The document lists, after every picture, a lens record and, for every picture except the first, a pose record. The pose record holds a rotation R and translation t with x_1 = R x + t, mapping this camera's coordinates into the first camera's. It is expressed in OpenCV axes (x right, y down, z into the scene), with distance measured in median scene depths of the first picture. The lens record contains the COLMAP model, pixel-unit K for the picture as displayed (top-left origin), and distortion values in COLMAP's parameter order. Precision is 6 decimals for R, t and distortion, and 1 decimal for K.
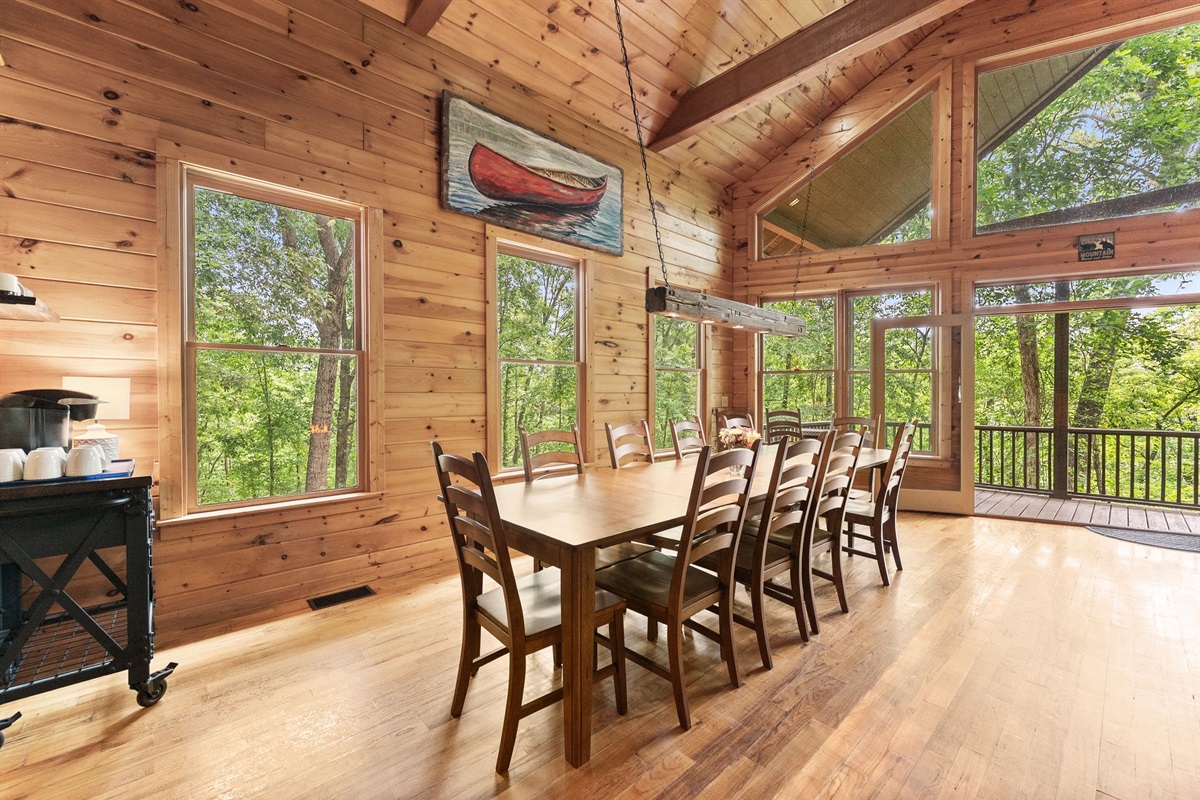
lens RADIAL K [[488.5, 0, 600.0], [0, 488.5, 400.0], [0, 0, 1]] dist [-0.008133, 0.000128]
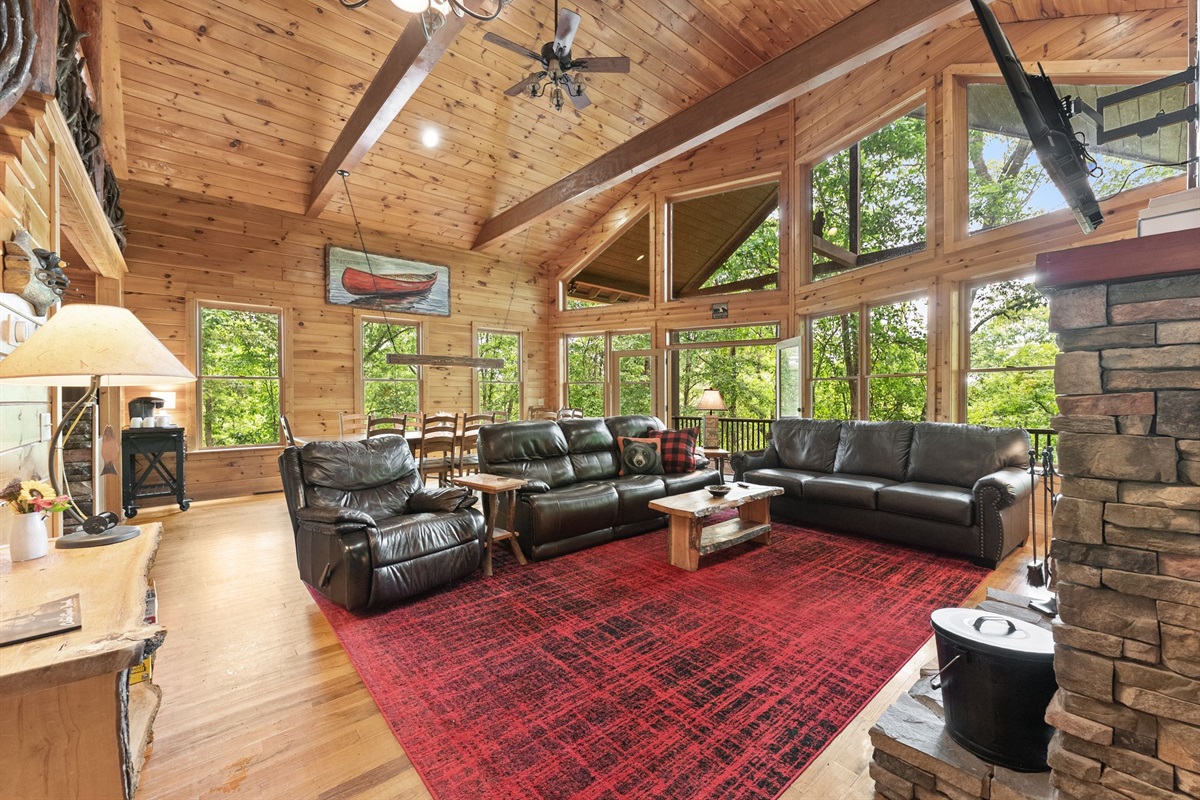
lens RADIAL K [[488.5, 0, 600.0], [0, 488.5, 400.0], [0, 0, 1]] dist [-0.008133, 0.000128]
pose [[0.999661, -0.002347, -0.025924, 0.774975], [0.002182, 0.999977, -0.006396, 0.010112], [0.025939, 0.006337, 0.999643, -0.872715]]
